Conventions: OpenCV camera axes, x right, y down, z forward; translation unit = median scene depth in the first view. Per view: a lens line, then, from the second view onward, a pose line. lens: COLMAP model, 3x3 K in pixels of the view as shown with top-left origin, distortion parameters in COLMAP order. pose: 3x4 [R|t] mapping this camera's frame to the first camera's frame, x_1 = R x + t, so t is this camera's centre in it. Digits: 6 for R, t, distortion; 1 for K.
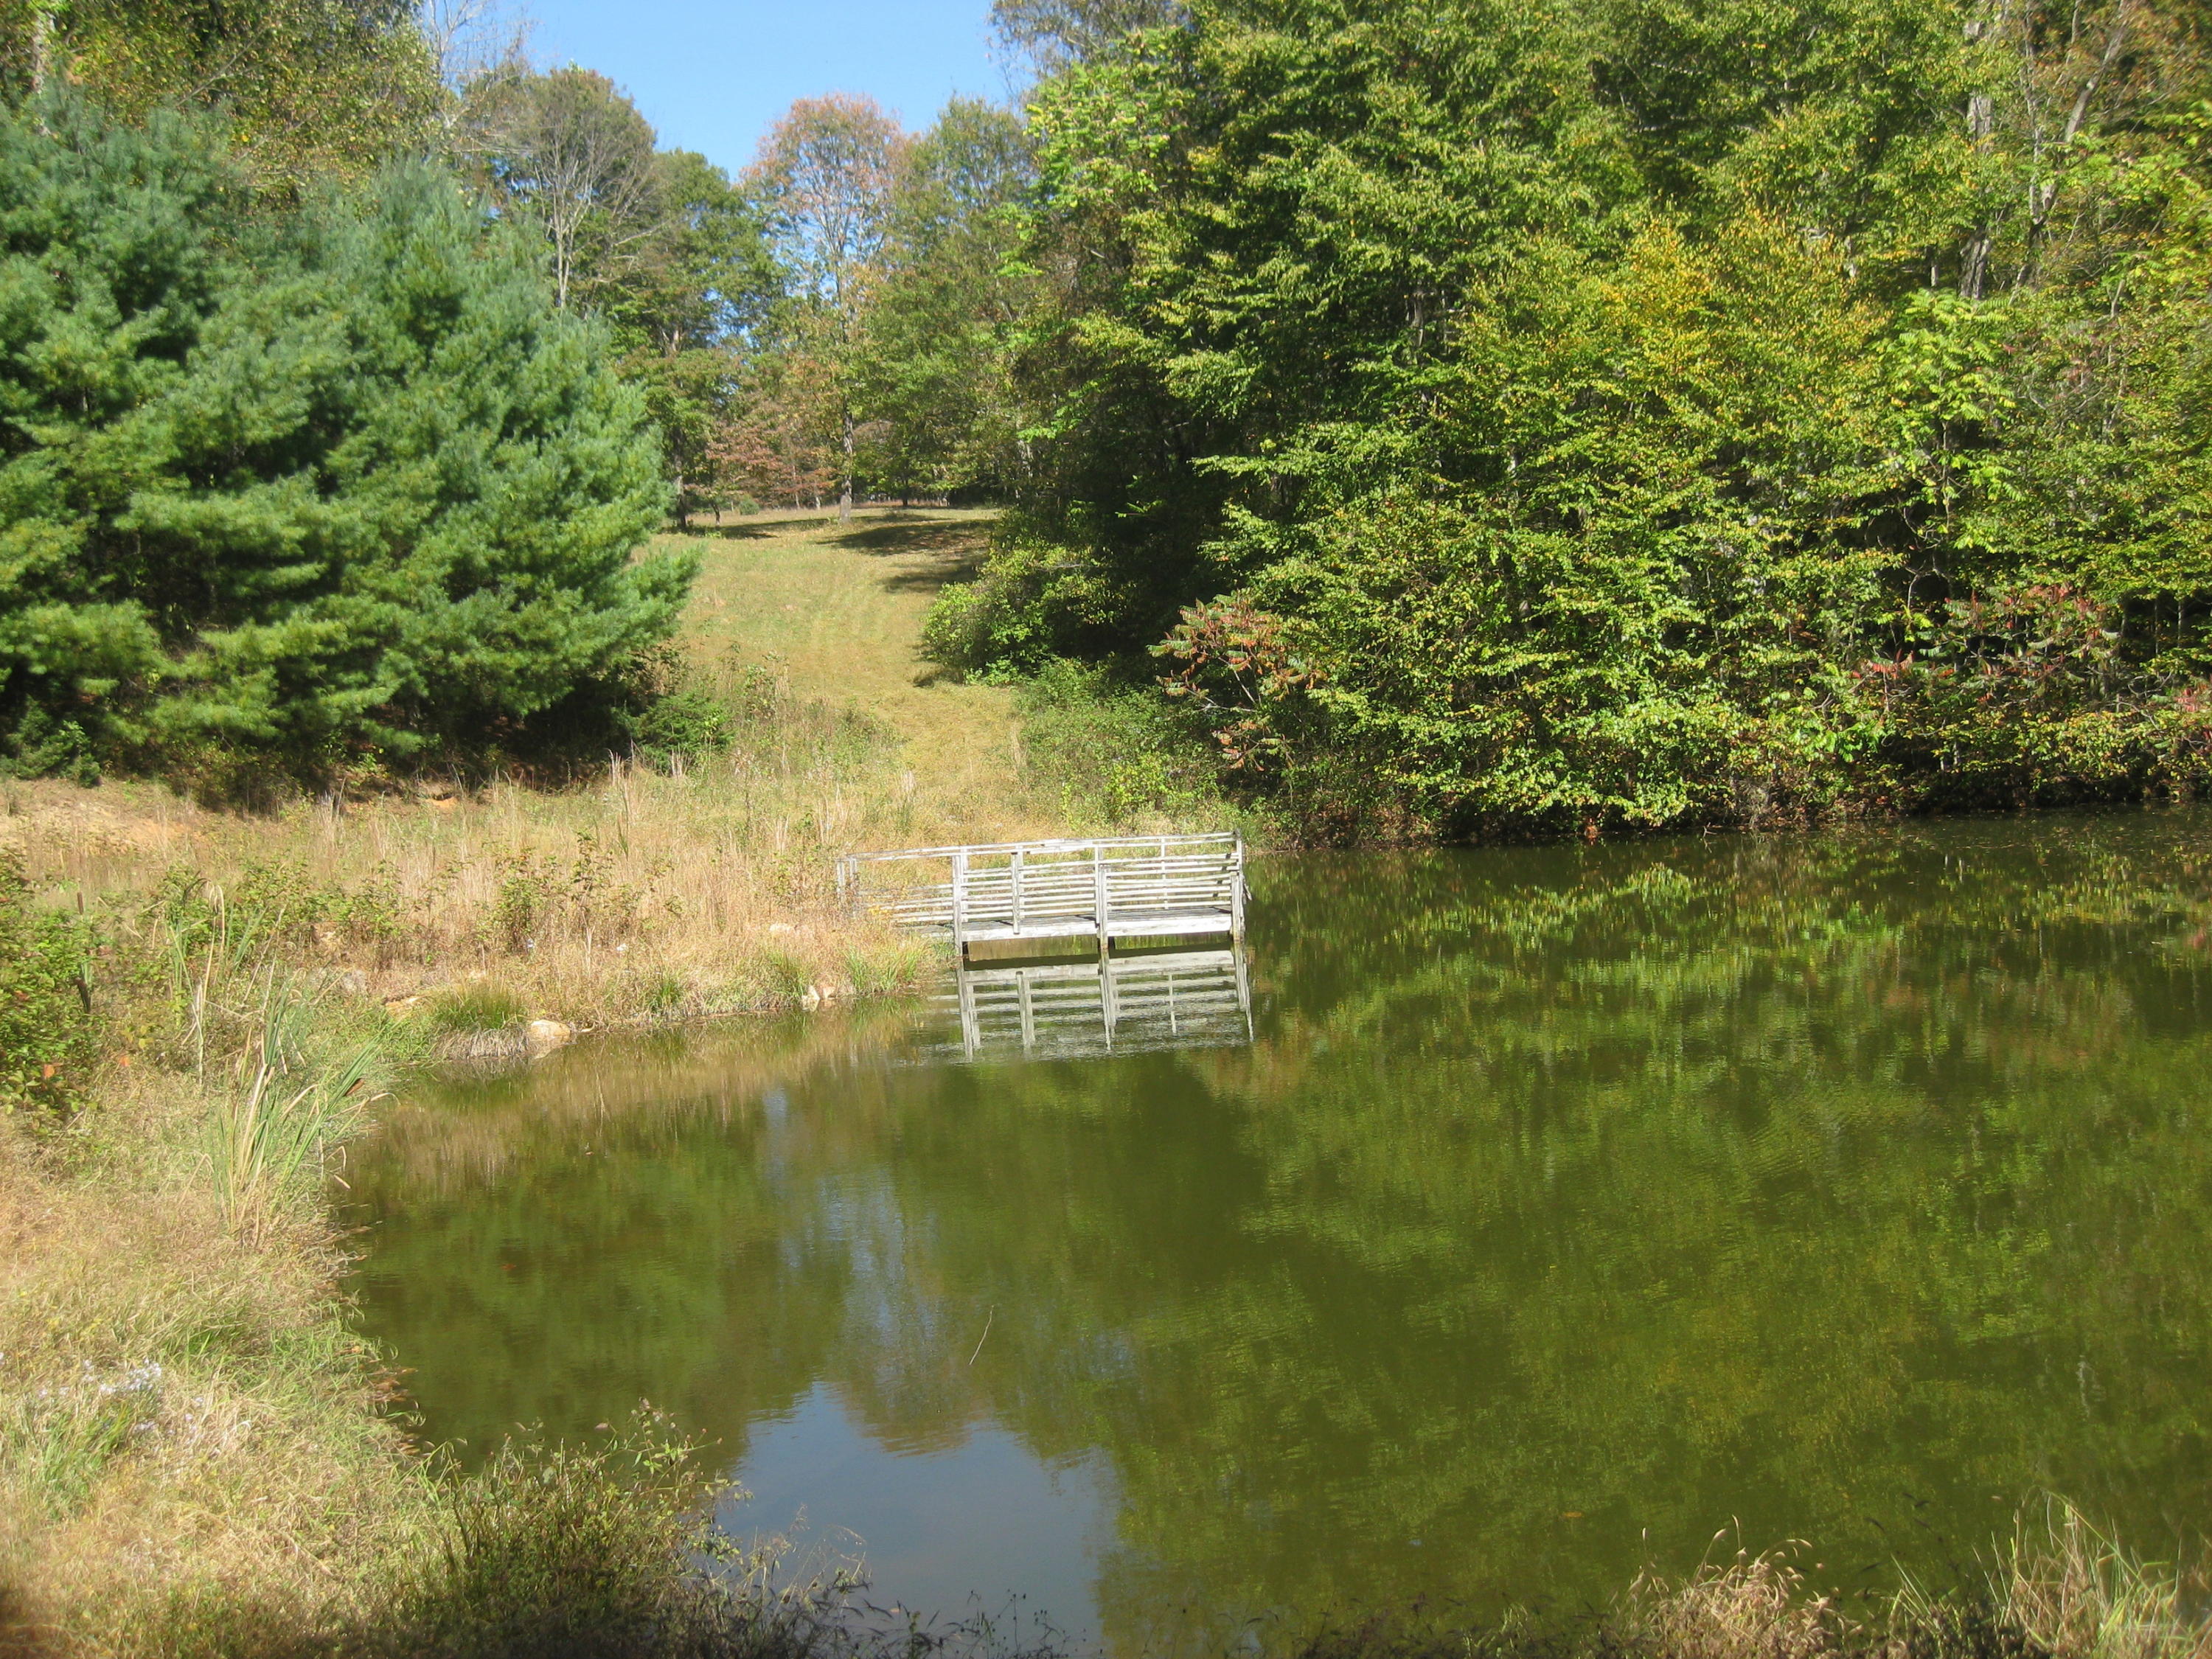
lens RADIAL K [[2426.1, 0, 1105.7], [0, 2426.1, 858.8], [0, 0, 1]] dist [-0.172062, 0.120928]
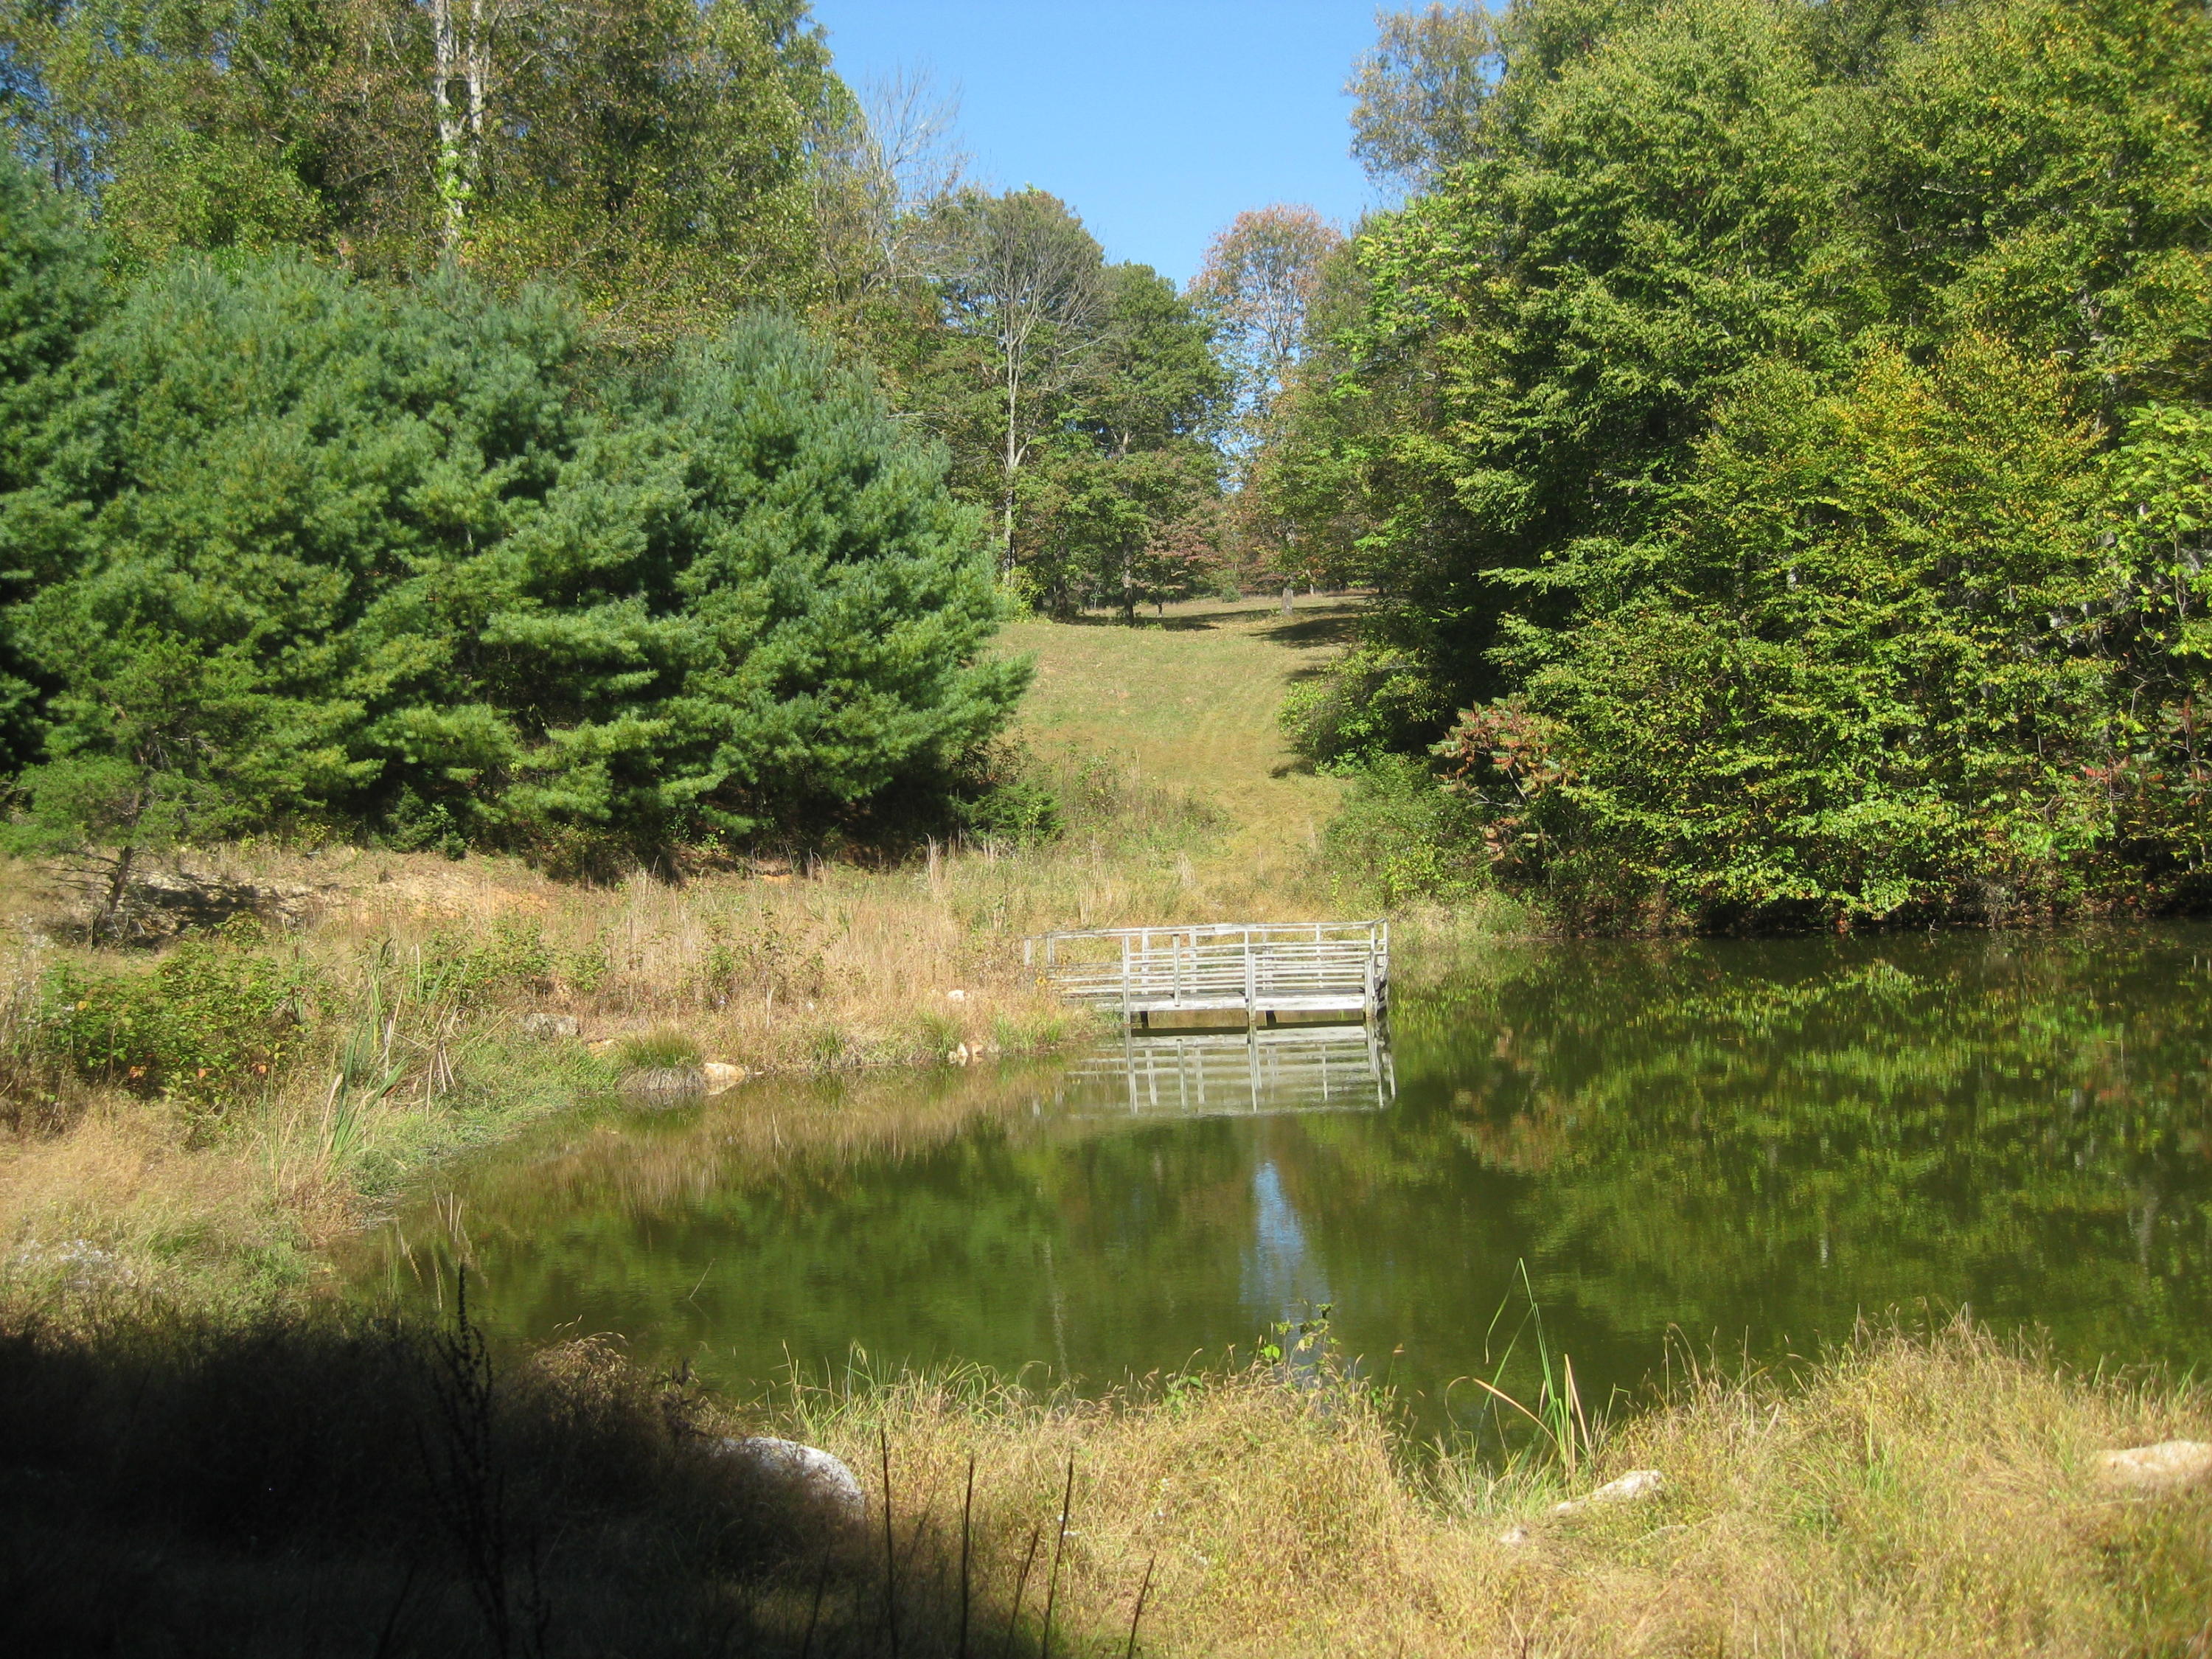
lens RADIAL K [[2438.6, 0, 1106.0], [0, 2438.6, 829.5], [0, 0, 1]] dist [-0.168138, 0.127487]
pose [[0.973956, 0.013594, -0.226330, 0.136419], [-0.023598, 0.998858, -0.041553, -0.002500], [0.225507, 0.045812, 0.973164, -0.088886]]
